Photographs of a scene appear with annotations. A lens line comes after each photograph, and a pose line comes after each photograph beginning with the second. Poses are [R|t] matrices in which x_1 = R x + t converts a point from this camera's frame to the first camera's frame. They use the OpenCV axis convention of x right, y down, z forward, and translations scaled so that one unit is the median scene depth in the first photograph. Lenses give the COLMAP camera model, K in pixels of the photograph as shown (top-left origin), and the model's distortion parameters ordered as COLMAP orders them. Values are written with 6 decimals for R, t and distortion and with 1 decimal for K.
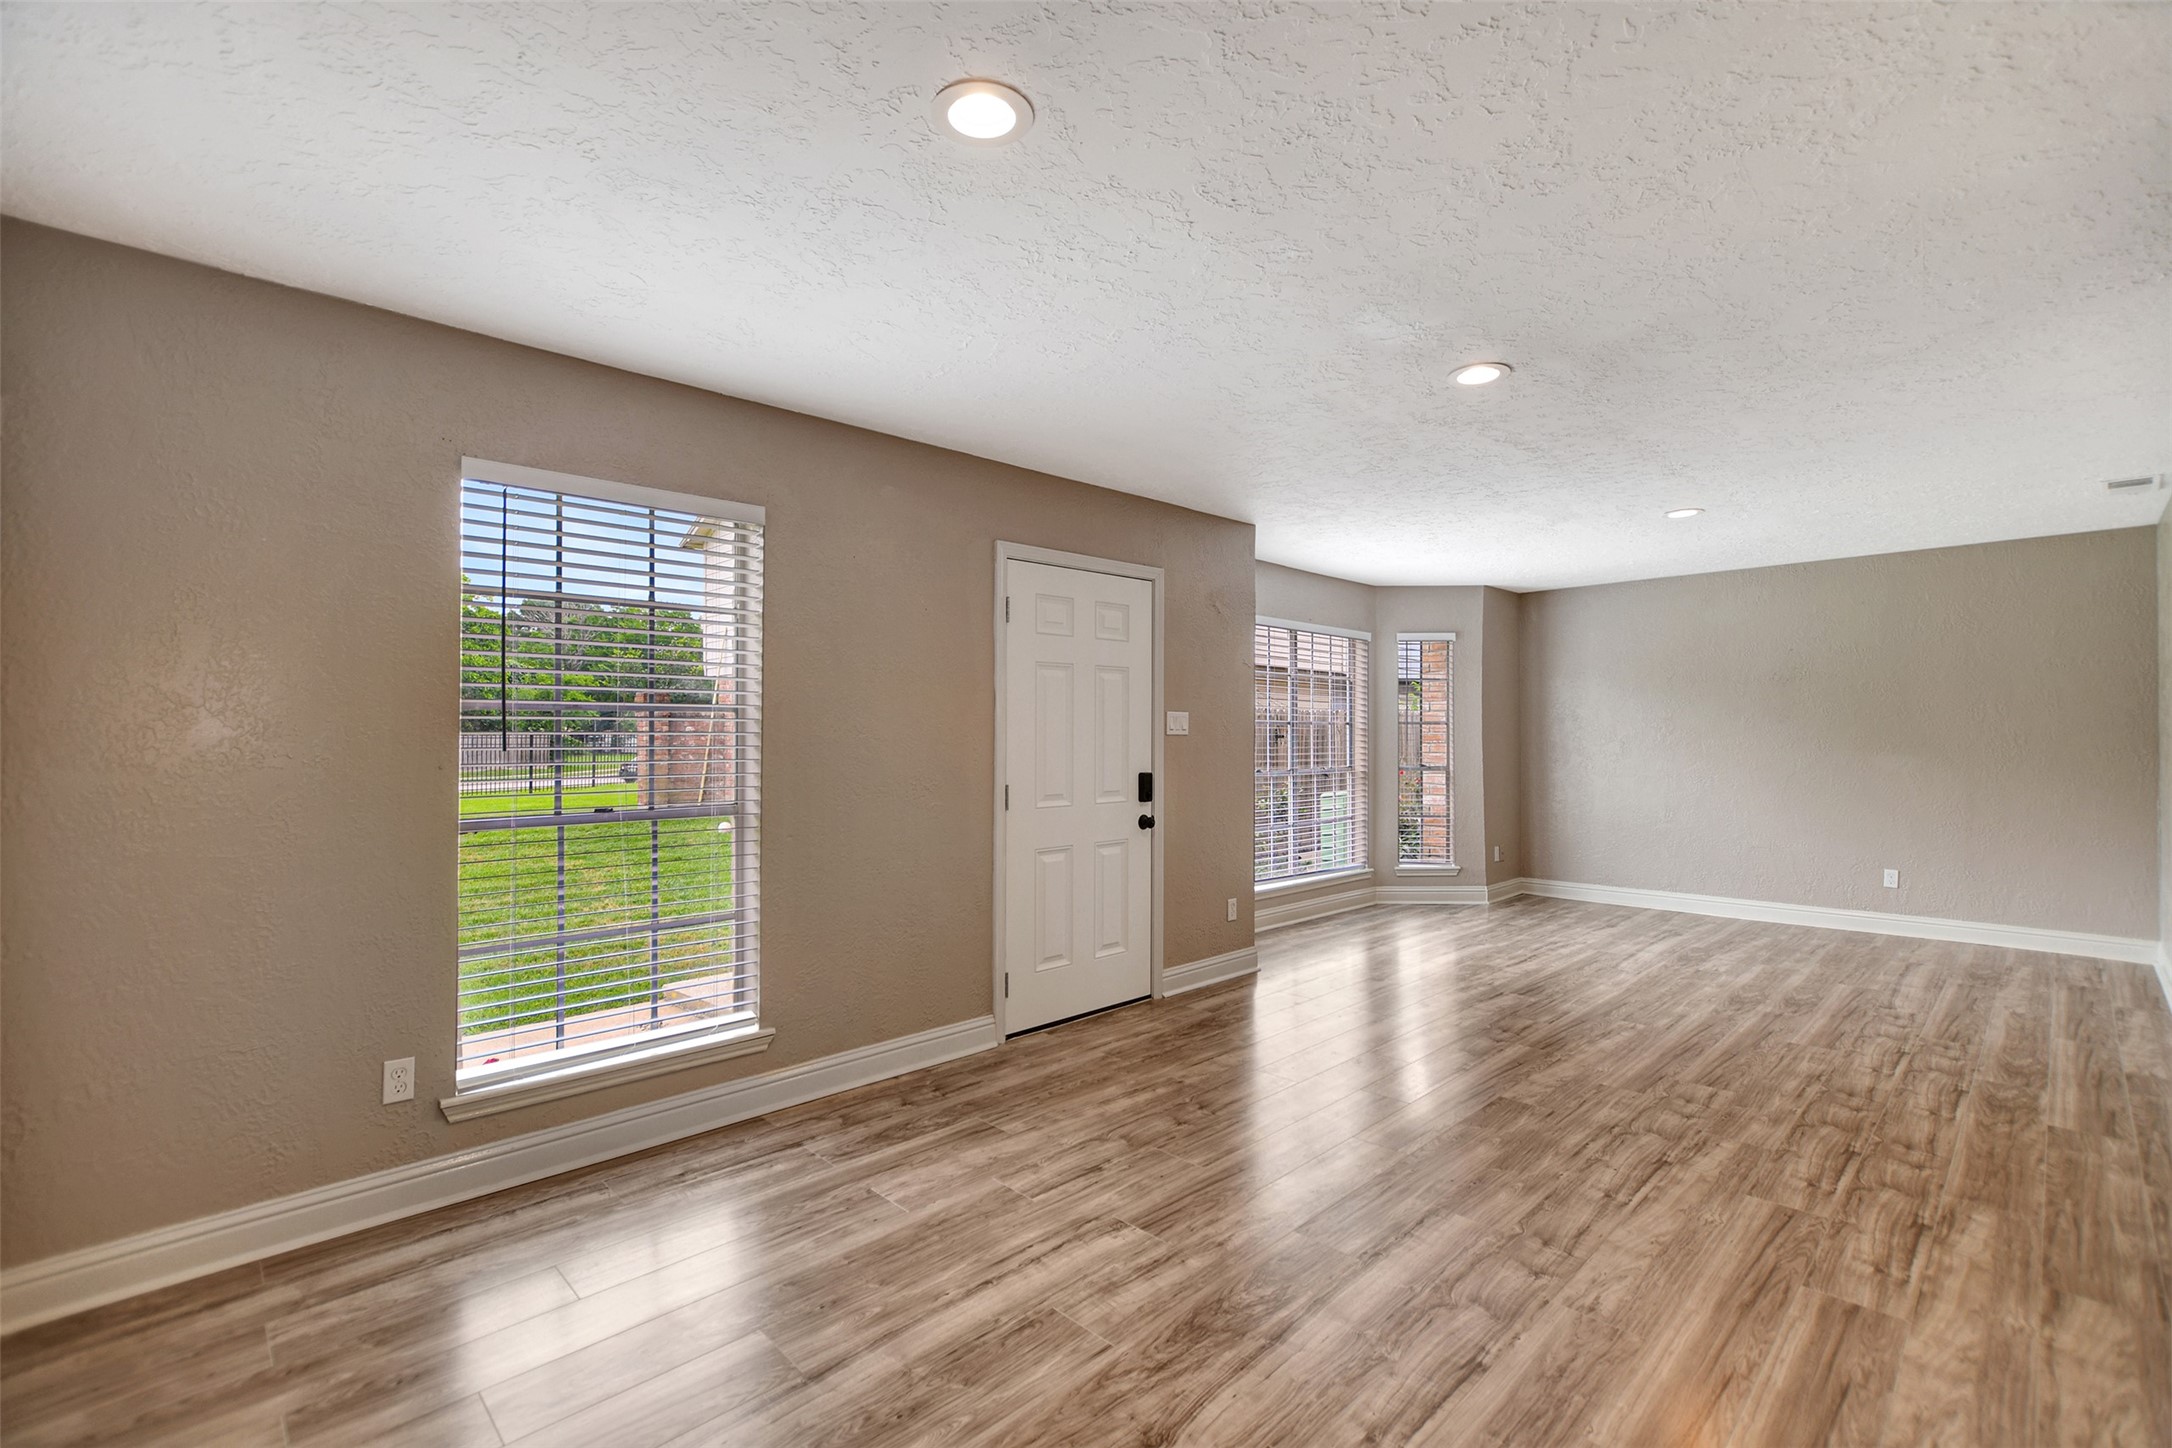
lens RADIAL K [[948.1, 0, 1086.7], [0, 948.1, 731.8], [0, 0, 1]] dist [-0.013075, 0.001081]
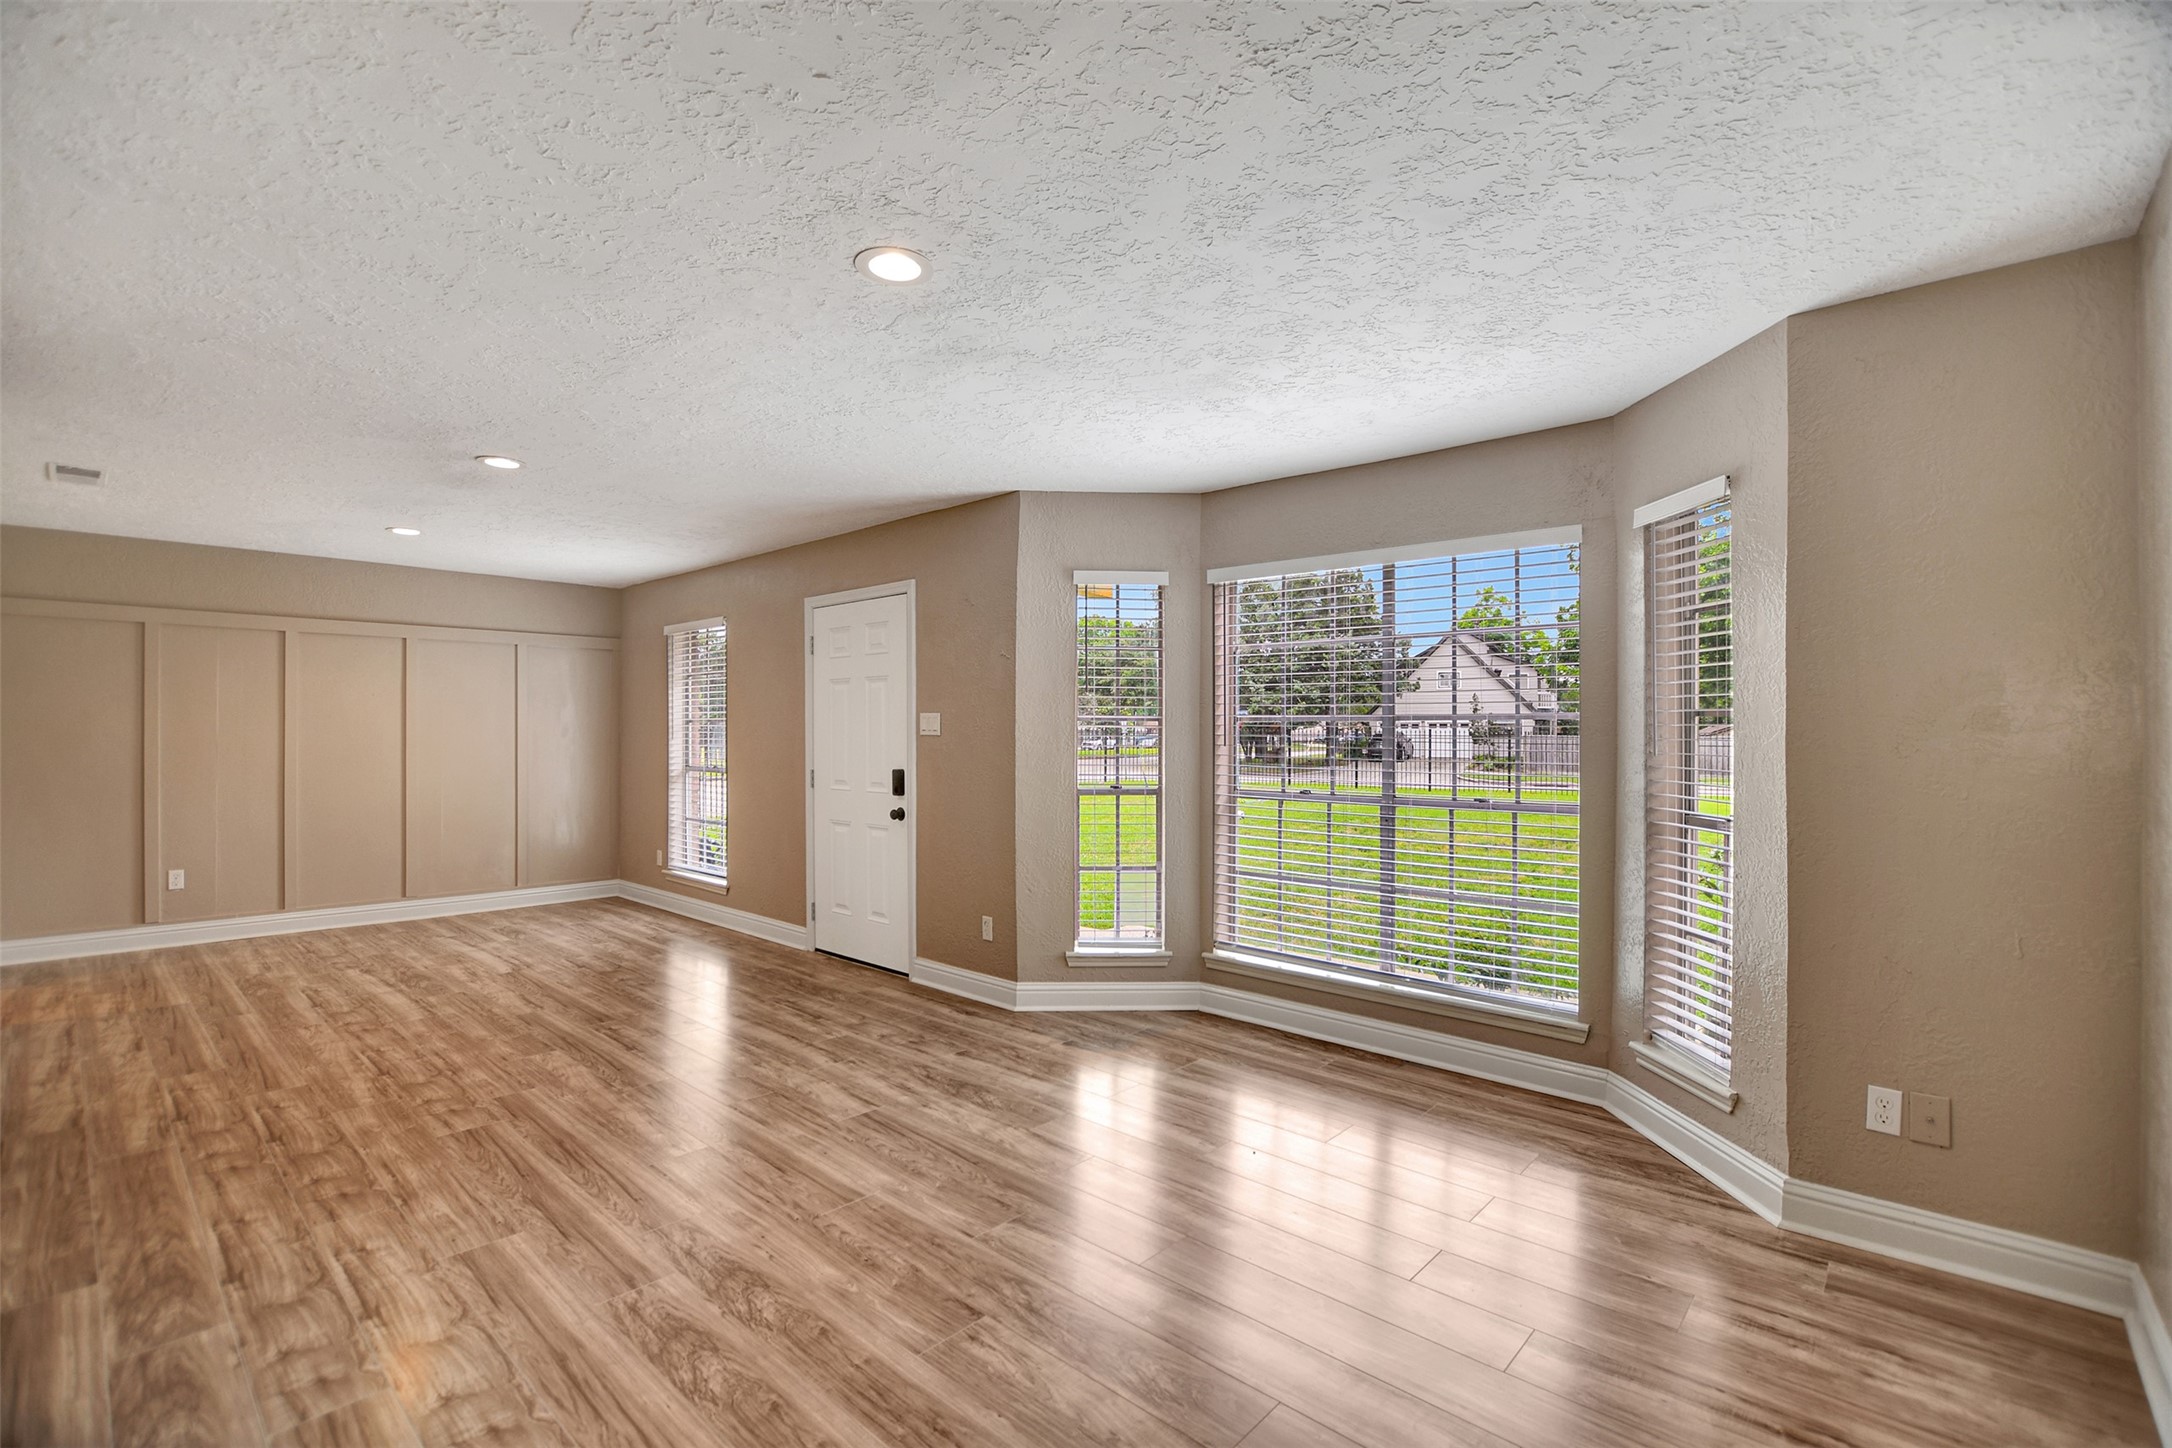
lens RADIAL K [[960.4, 0, 1082.6], [0, 960.4, 742.7], [0, 0, 1]] dist [-0.030715, 0.003077]
pose [[0.070376, 0.012391, -0.997444, 1.581109], [-0.002210, 0.999922, 0.012266, -0.002843], [0.997518, 0.001341, 0.070398, 1.509468]]
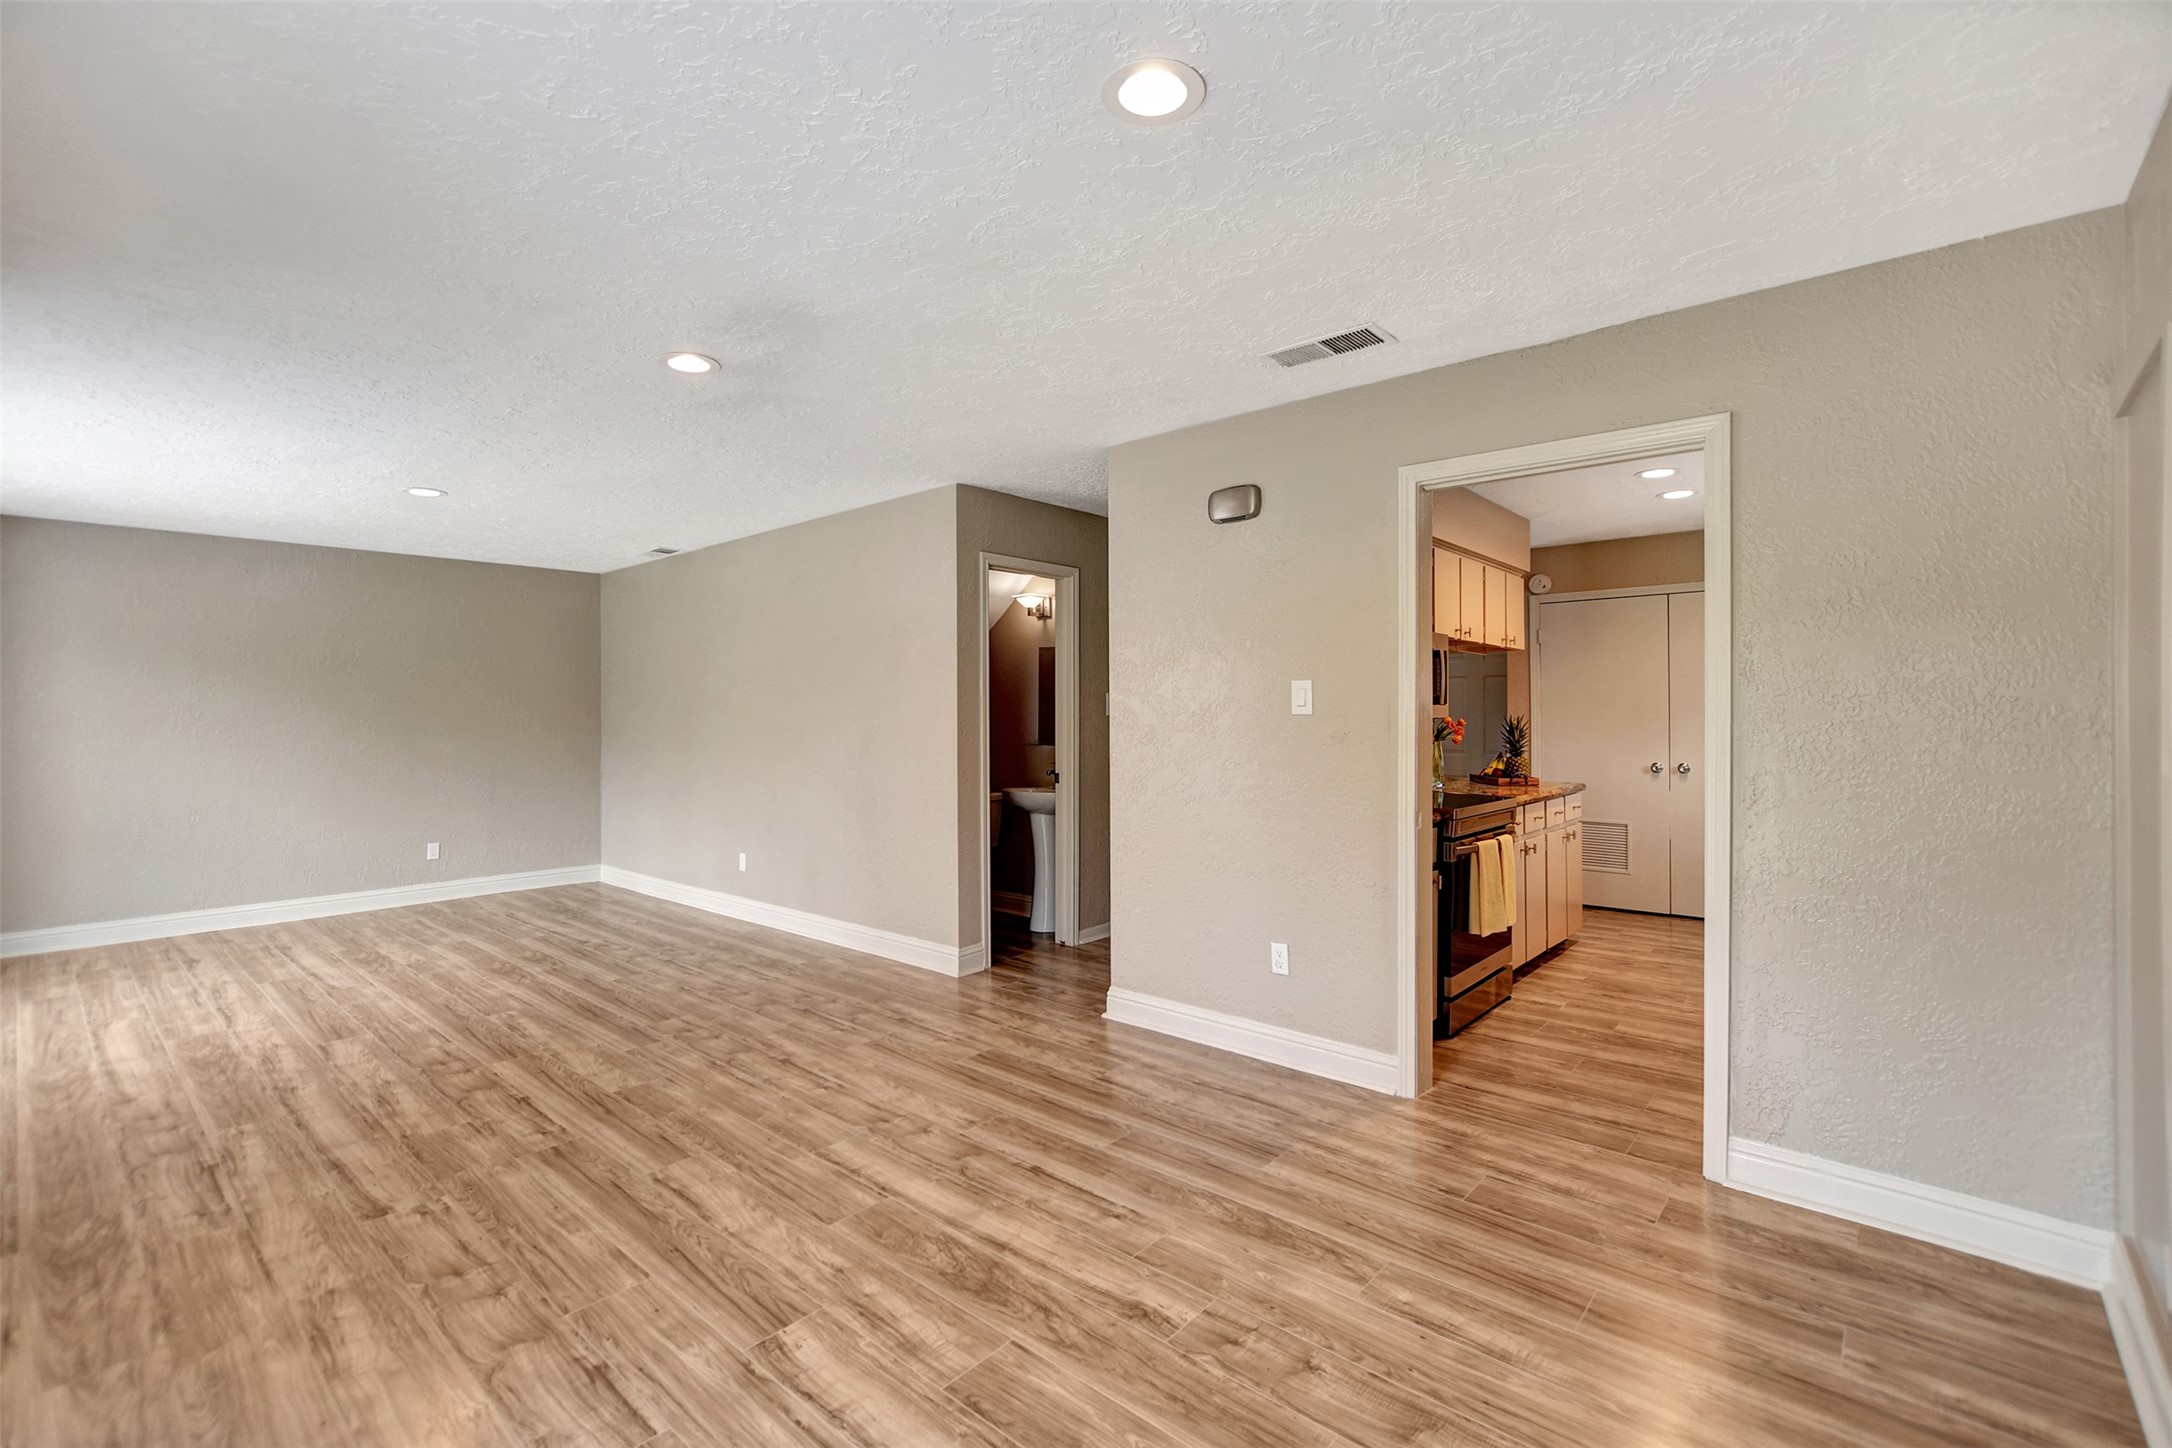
lens RADIAL K [[951.1, 0, 1077.9], [0, 951.1, 718.4], [0, 0, 1]] dist [-0.013071, 0.000063]
pose [[-0.081948, 0.001420, 0.996636, -0.553432], [0.001516, 0.999998, -0.001300, 0.004092], [-0.996635, 0.001404, -0.081950, 0.584890]]
